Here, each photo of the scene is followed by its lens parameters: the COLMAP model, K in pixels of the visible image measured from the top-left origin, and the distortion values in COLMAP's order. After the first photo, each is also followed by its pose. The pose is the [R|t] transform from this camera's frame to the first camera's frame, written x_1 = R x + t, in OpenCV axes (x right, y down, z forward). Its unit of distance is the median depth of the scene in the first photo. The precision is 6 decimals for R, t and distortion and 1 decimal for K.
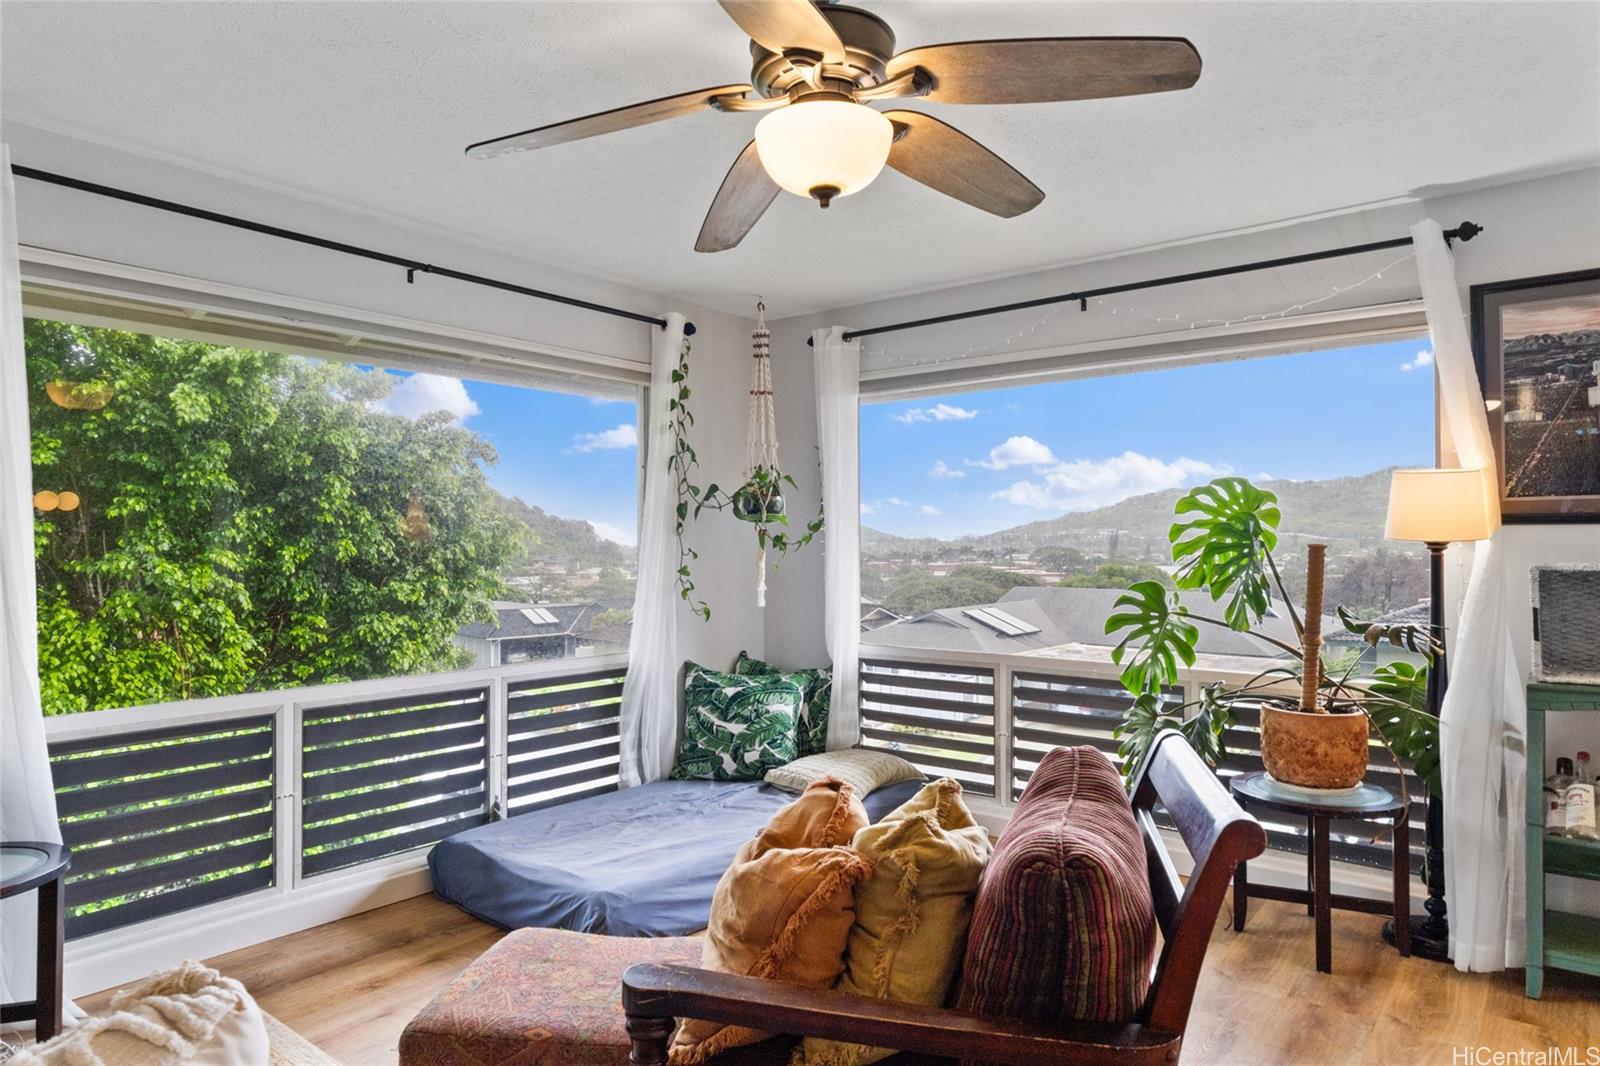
lens RADIAL K [[965.1, 0, 796.0], [0, 965.1, 534.0], [0, 0, 1]] dist [-0.006110, 0.000736]
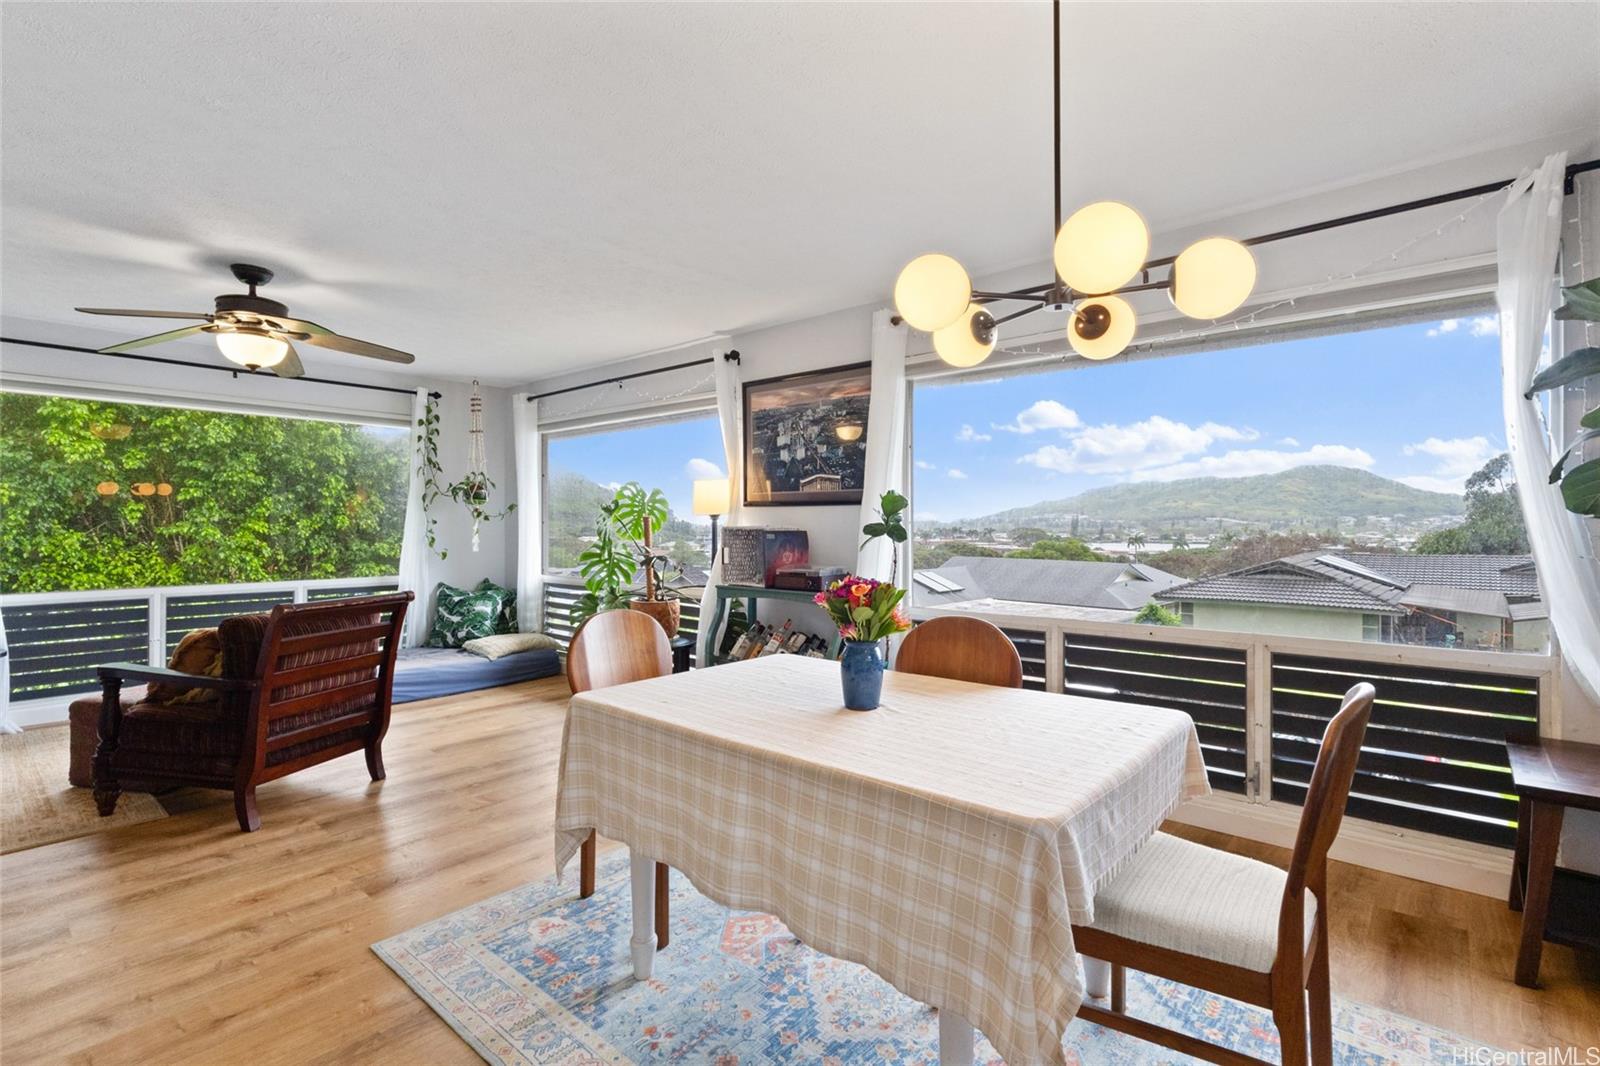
lens RADIAL K [[742.0, 0, 805.3], [0, 742.0, 527.1], [0, 0, 1]] dist [0.003921, 0.000295]
pose [[0.999331, 0.005708, -0.036134, 0.582418], [-0.005206, 0.999889, 0.013974, 0.007135], [0.036210, -0.013777, 0.999249, -0.323649]]
